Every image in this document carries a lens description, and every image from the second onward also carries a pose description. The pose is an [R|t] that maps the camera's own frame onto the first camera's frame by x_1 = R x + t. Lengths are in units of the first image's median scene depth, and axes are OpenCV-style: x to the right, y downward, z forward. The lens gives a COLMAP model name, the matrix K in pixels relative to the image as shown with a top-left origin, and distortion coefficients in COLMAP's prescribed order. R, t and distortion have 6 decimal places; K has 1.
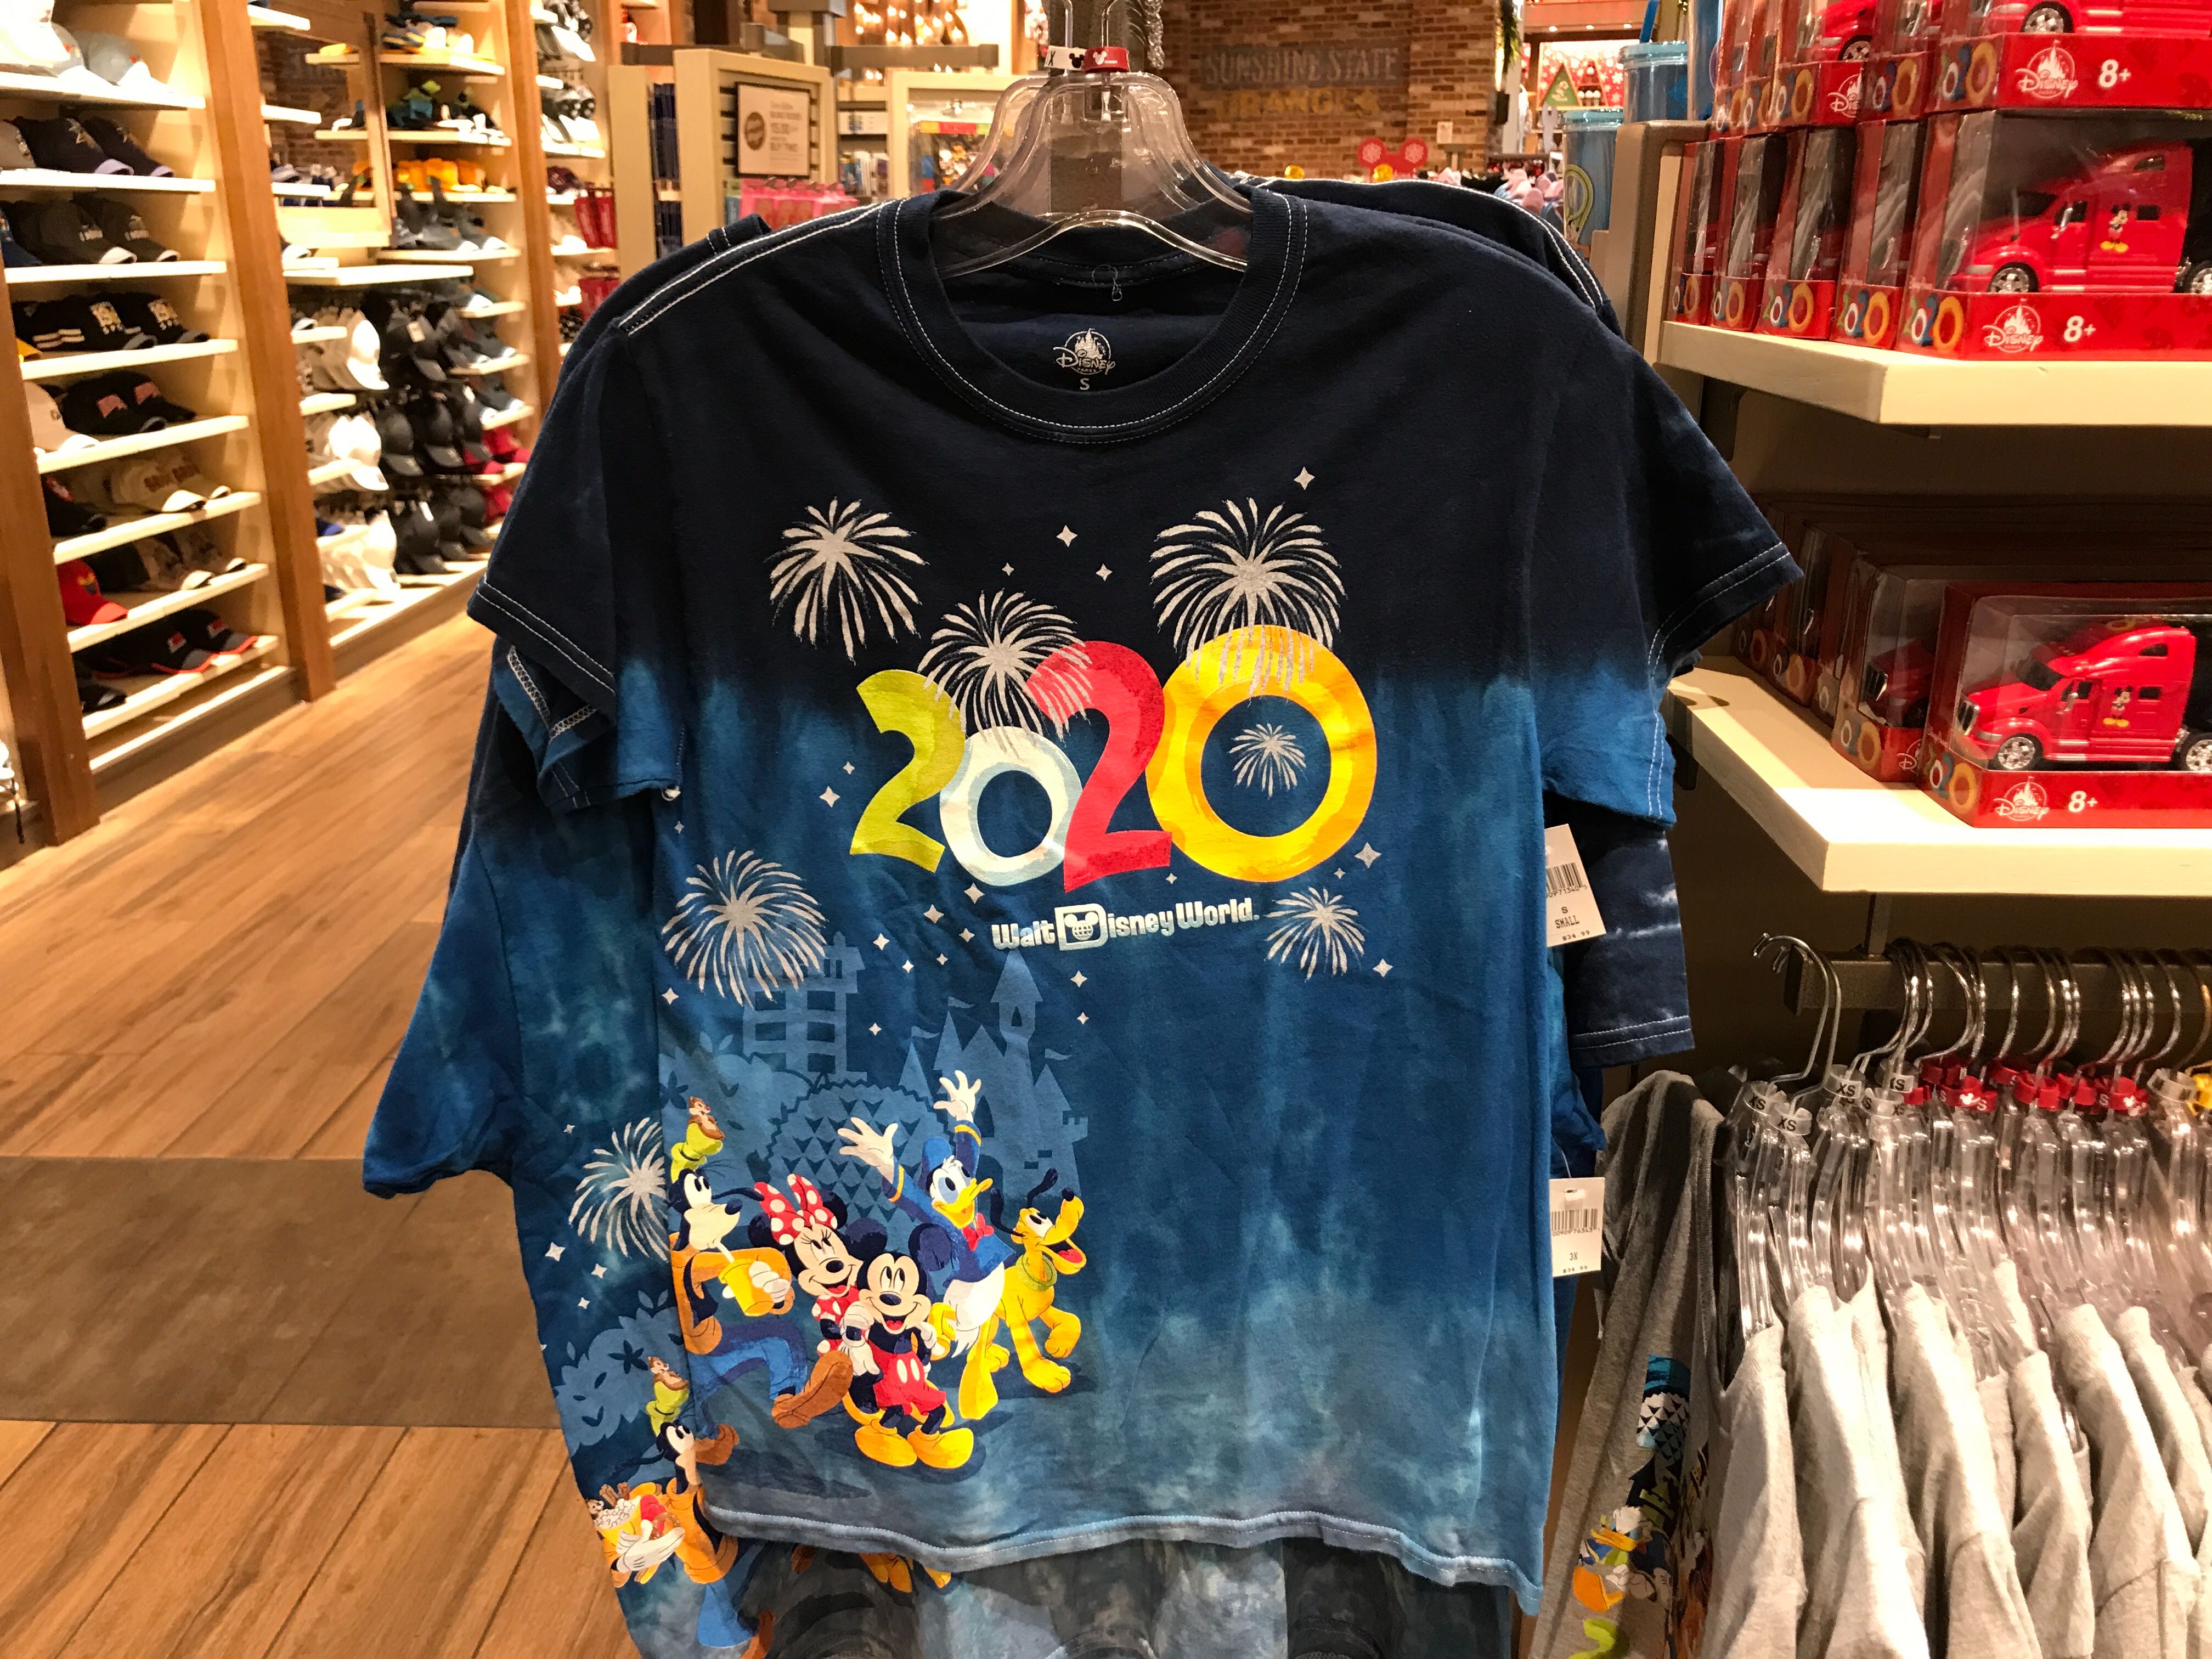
lens RADIAL K [[1856.0, 0, 1090.4], [0, 1856.0, 814.5], [0, 0, 1]] dist [0.010480, -0.016523]
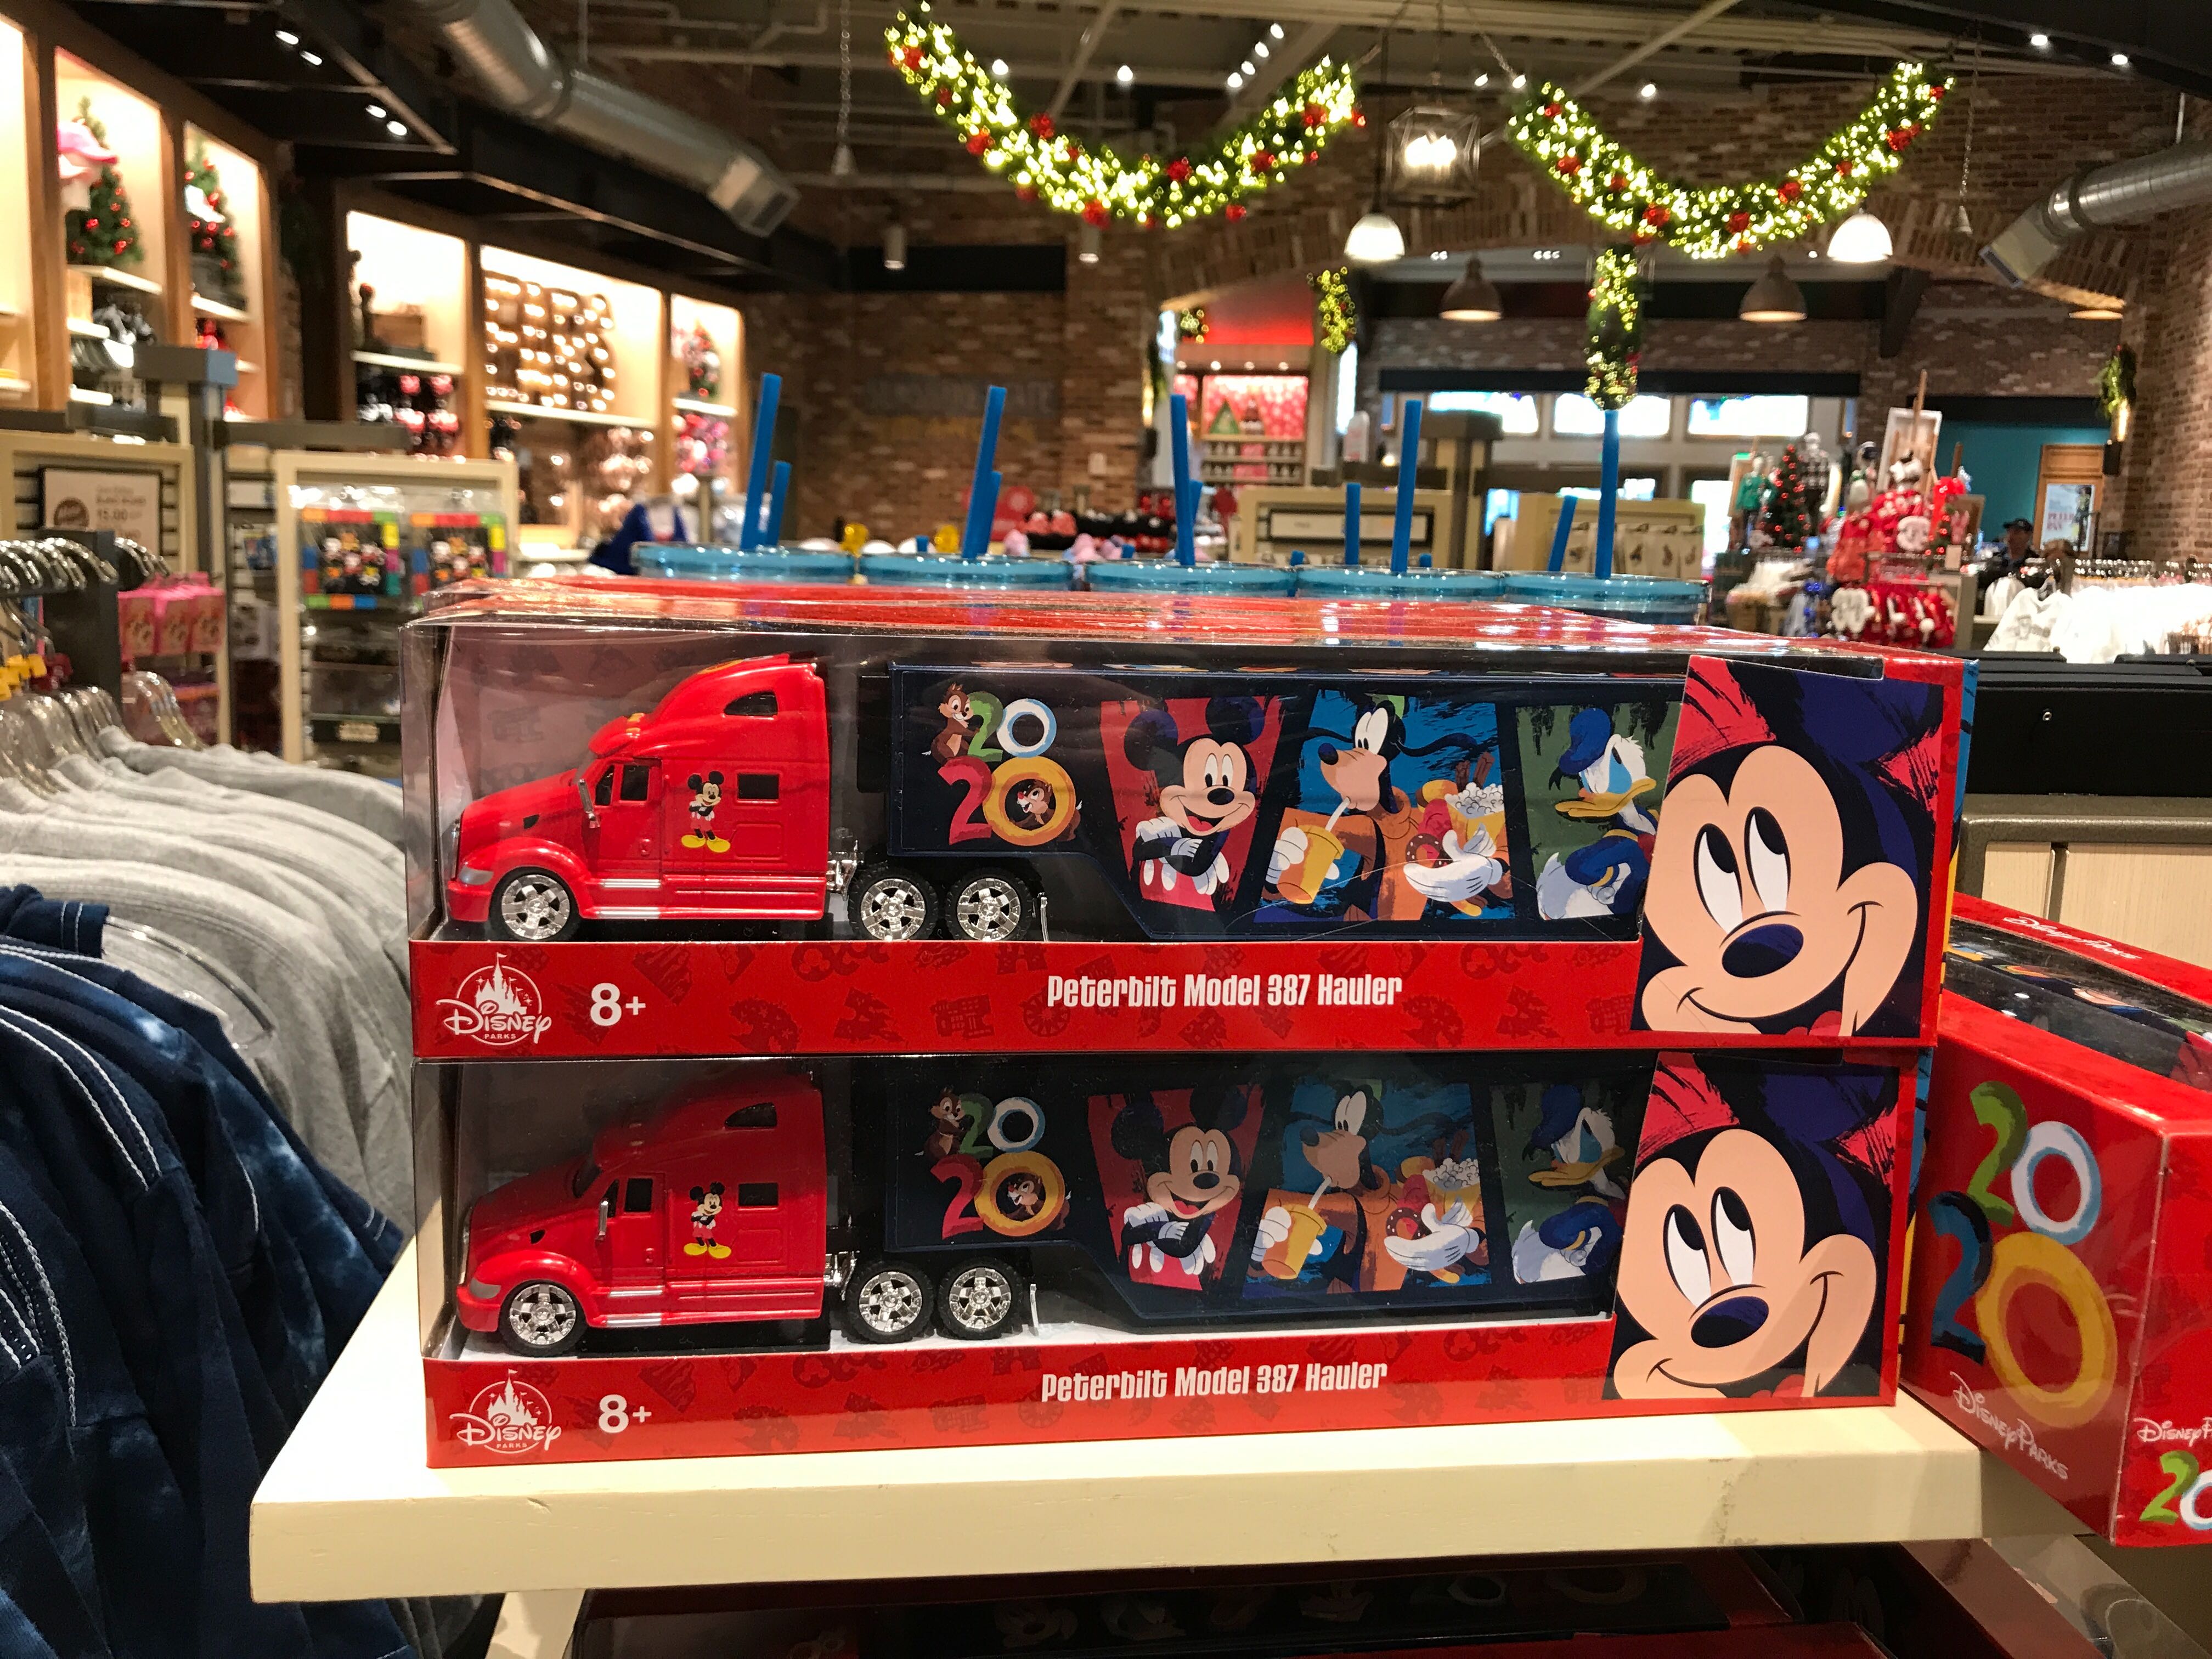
lens RADIAL K [[1856.0, 0, 1105.4], [0, 1856.0, 833.5], [0, 0, 1]] dist [0.010480, -0.016523]
pose [[0.986937, 0.002383, 0.161090, 0.601040], [0.020606, 0.989811, -0.140888, -0.363146], [-0.159785, 0.142367, 0.976832, 0.405438]]
